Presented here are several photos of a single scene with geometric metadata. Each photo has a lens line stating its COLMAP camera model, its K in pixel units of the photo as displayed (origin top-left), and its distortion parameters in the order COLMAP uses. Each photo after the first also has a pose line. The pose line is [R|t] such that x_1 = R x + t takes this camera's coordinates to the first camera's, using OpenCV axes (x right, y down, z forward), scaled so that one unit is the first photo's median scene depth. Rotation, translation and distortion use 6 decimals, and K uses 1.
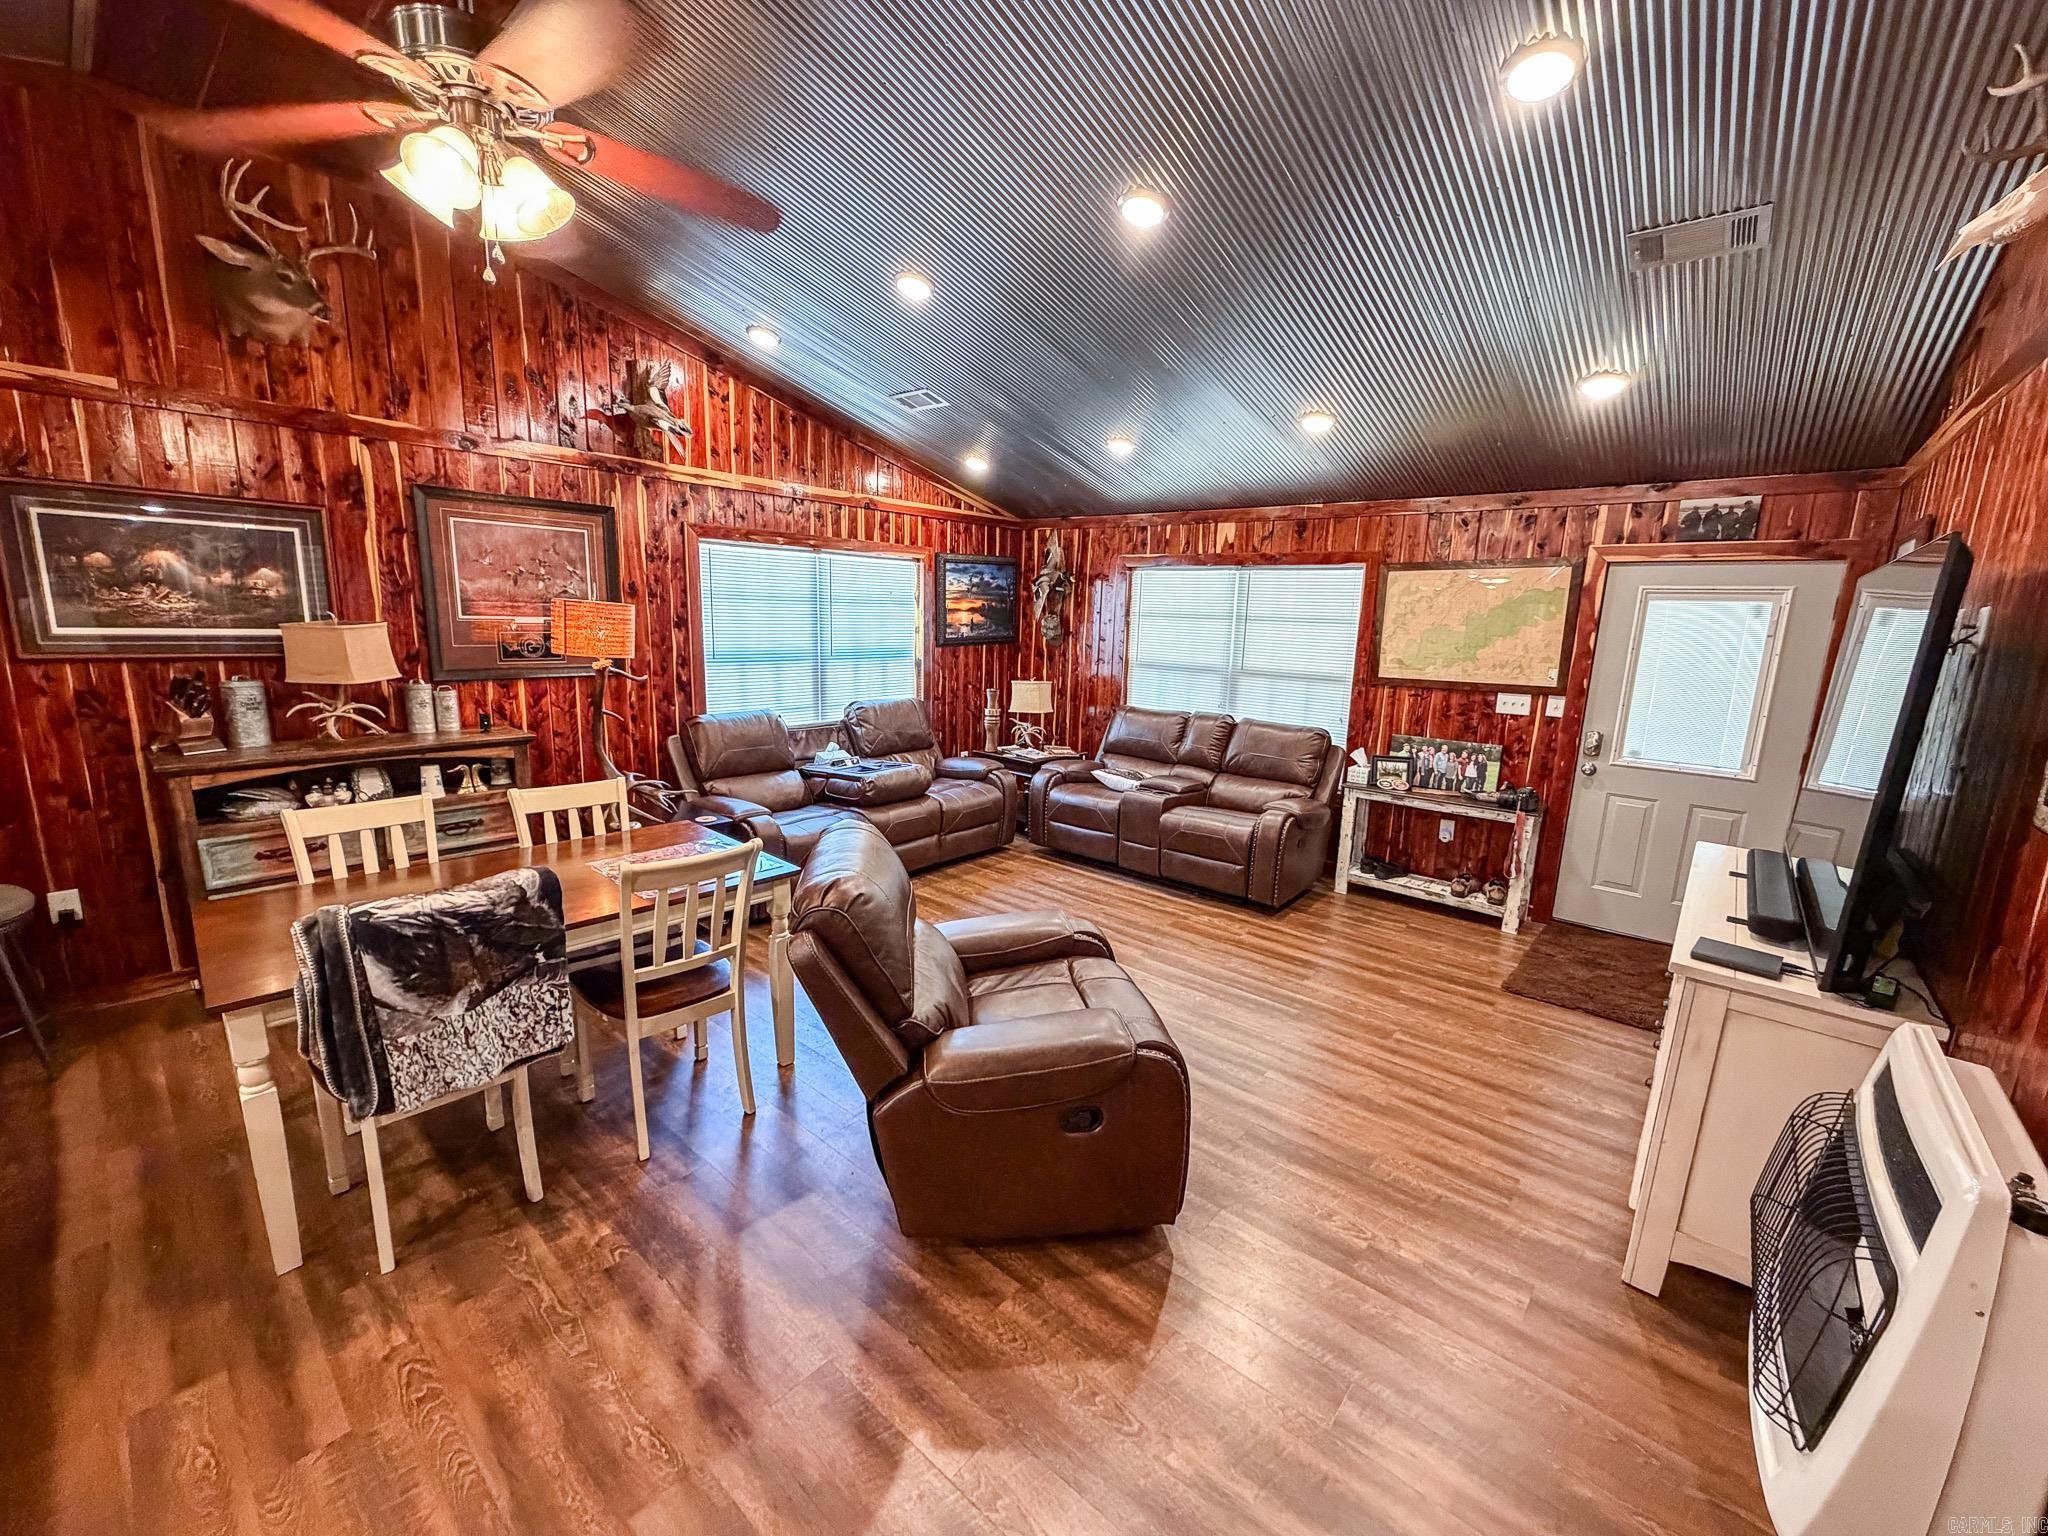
lens RADIAL K [[818.1, 0, 1019.0], [0, 818.1, 768.7], [0, 0, 1]] dist [0.000763, -0.000410]
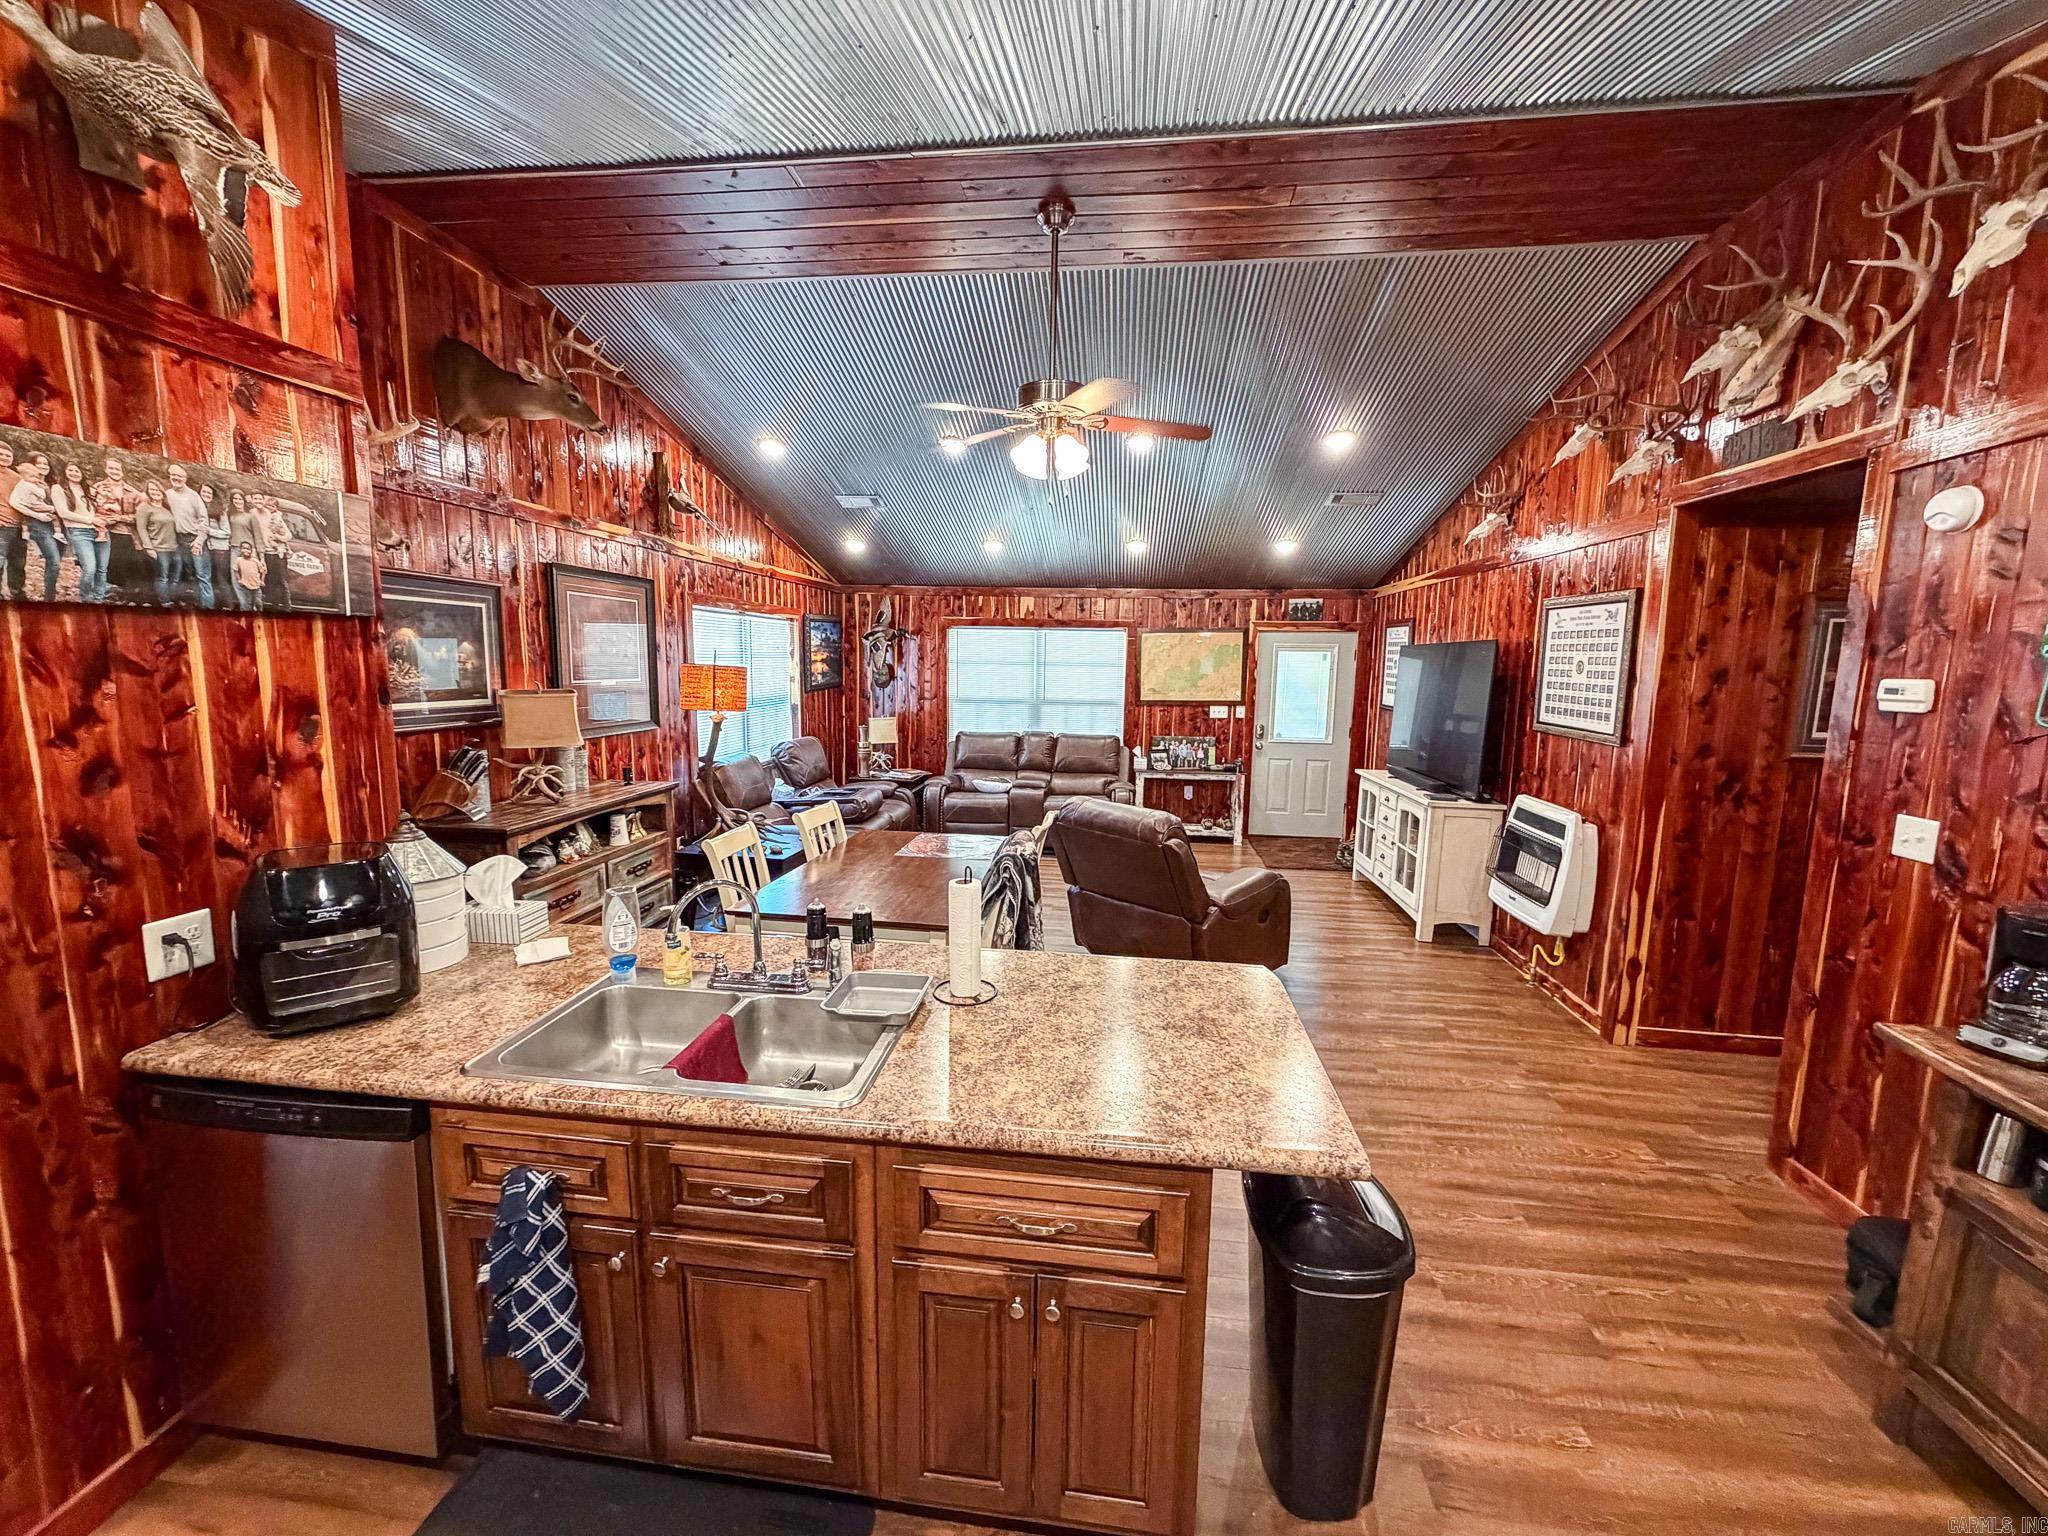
lens RADIAL K [[818.1, 0, 1018.6], [0, 818.1, 768.0], [0, 0, 1]] dist [0.000763, -0.000410]
pose [[0.830818, -0.091138, 0.549031, -0.694574], [0.115090, 0.993312, -0.009271, 0.004041], [-0.544514, 0.070890, 0.835750, -0.184070]]
